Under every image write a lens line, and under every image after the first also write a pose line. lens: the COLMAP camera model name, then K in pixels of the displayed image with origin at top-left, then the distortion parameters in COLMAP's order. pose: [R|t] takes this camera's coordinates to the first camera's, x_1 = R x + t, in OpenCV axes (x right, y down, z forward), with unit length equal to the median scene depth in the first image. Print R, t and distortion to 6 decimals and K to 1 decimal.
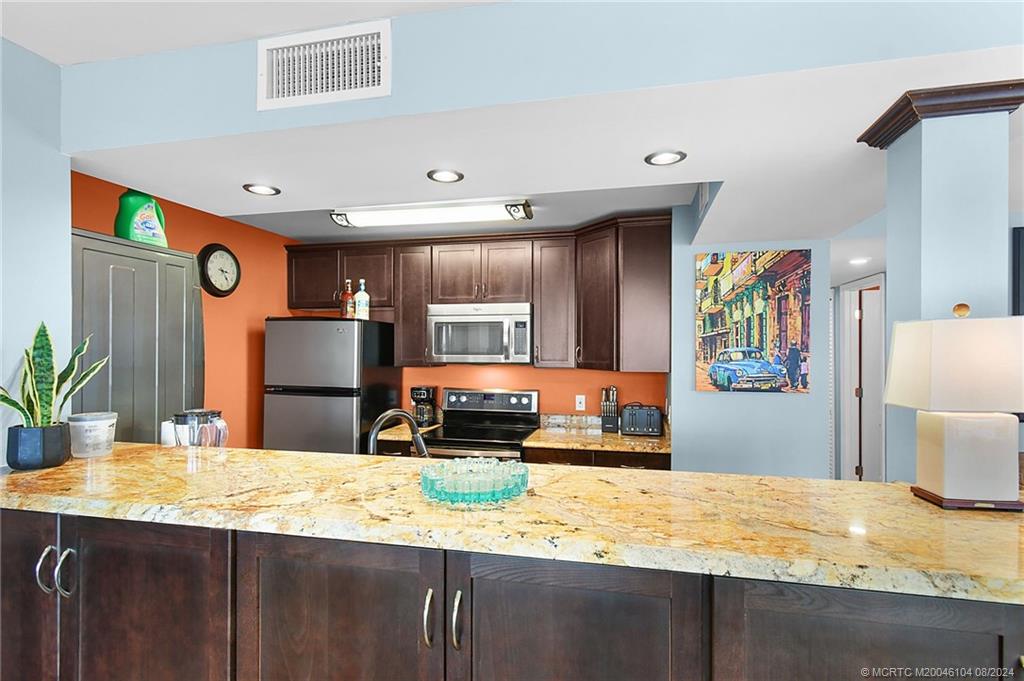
lens RADIAL K [[492.3, 0, 512.0], [0, 492.3, 340.5], [0, 0, 1]] dist [0.003836, 0.000499]
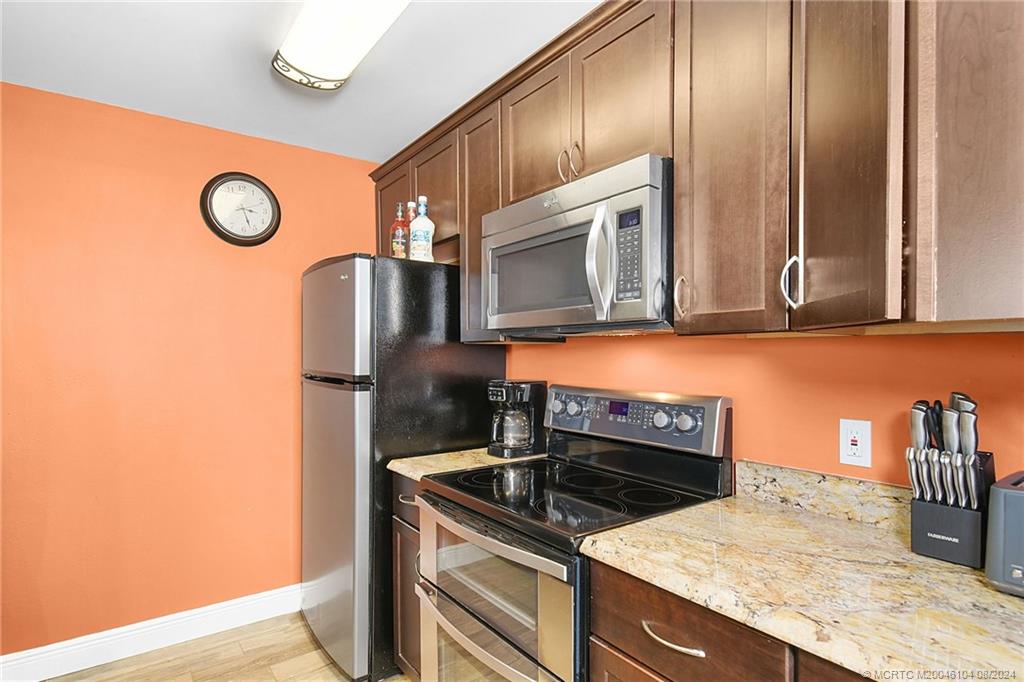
lens RADIAL K [[528.4, 0, 511.6], [0, 528.4, 351.1], [0, 0, 1]] dist [0.003509, 0.000037]
pose [[0.765121, -0.005497, -0.643864, 0.200591], [0.014280, 0.999862, 0.008432, 0.062456], [0.643729, -0.015646, 0.765094, 0.615010]]
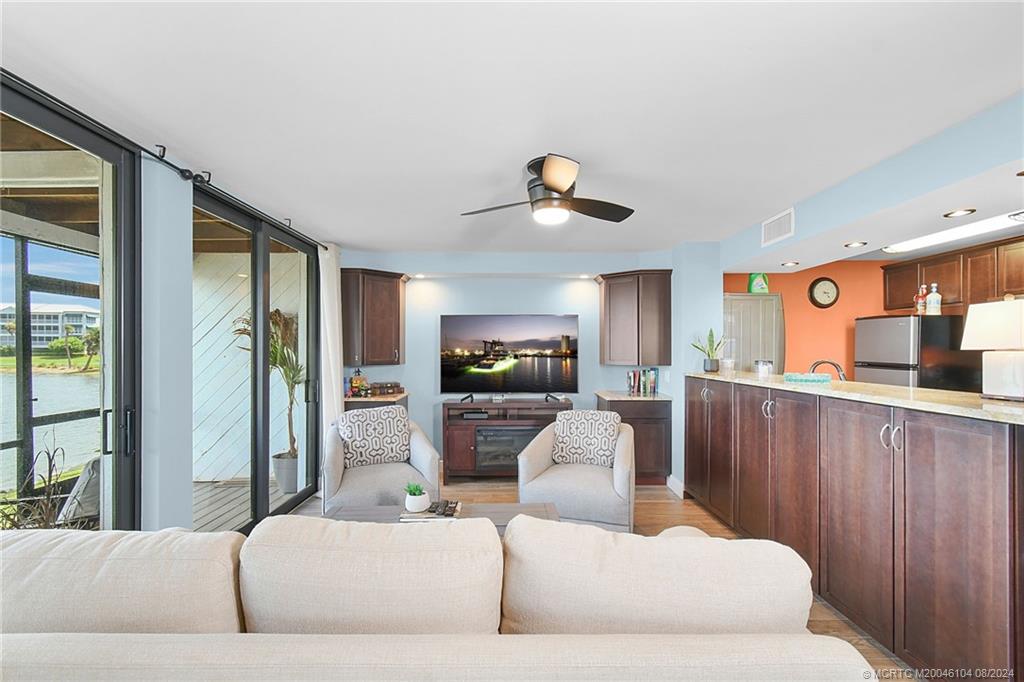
lens RADIAL K [[454.0, 0, 518.5], [0, 454.0, 346.8], [0, 0, 1]] dist [0.010920, -0.000424]
pose [[0.226208, -0.003892, -0.974071, 0.668200], [0.014264, 0.999898, -0.000682, 0.029618], [0.973975, -0.013740, 0.226240, -0.370702]]
